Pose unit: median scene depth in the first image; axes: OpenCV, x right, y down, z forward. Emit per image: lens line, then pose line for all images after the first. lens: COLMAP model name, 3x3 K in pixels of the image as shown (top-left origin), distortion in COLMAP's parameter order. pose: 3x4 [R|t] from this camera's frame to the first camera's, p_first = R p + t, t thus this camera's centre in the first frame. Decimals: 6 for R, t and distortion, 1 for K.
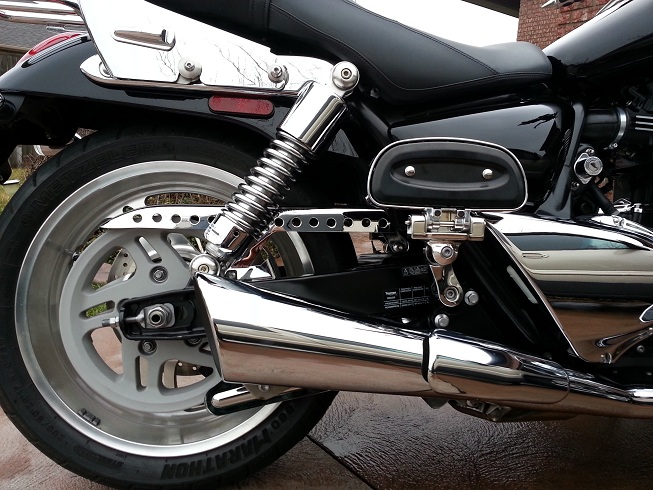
lens RADIAL K [[515.5, 0, 323.3], [0, 515.5, 234.5], [0, 0, 1]] dist [0.026314, -0.015565]
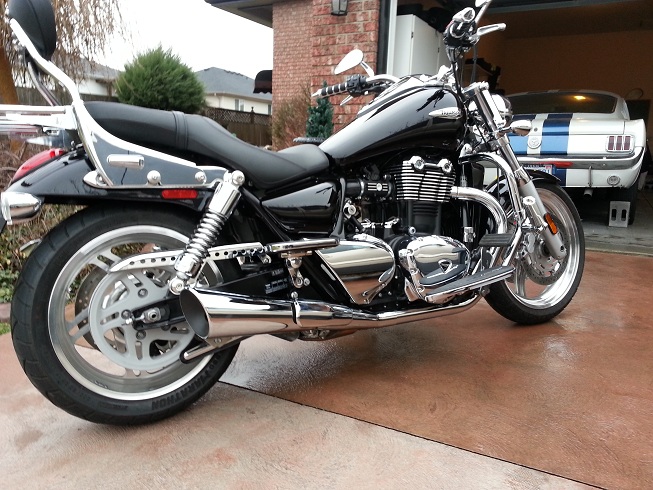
lens RADIAL K [[515.5, 0, 323.3], [0, 515.5, 234.5], [0, 0, 1]] dist [0.026314, -0.015565]
pose [[0.901272, -0.099135, 0.421760, -0.475230], [0.097490, 0.994909, 0.025525, -0.104187], [-0.422143, 0.018112, 0.906348, -0.839884]]
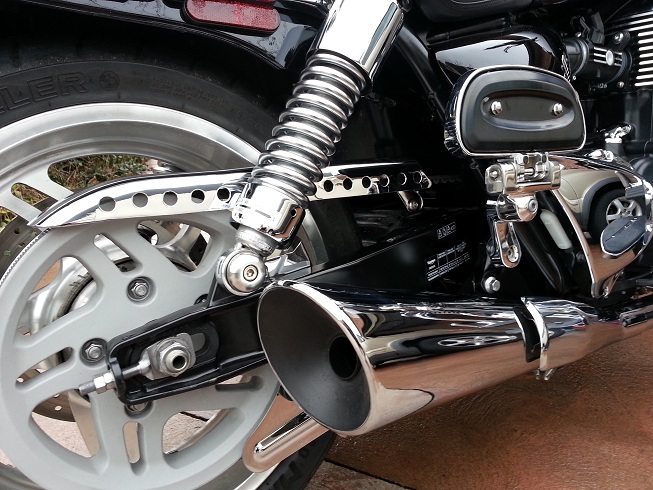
lens RADIAL K [[529.6, 0, 326.5], [0, 529.6, 245.0], [0, 0, 1]] dist [0.086815, -0.173614]
pose [[0.883065, -0.141073, 0.447542, -0.391059], [0.086885, 0.986404, 0.139494, -0.045594], [-0.461136, -0.084298, 0.883316, 0.325330]]
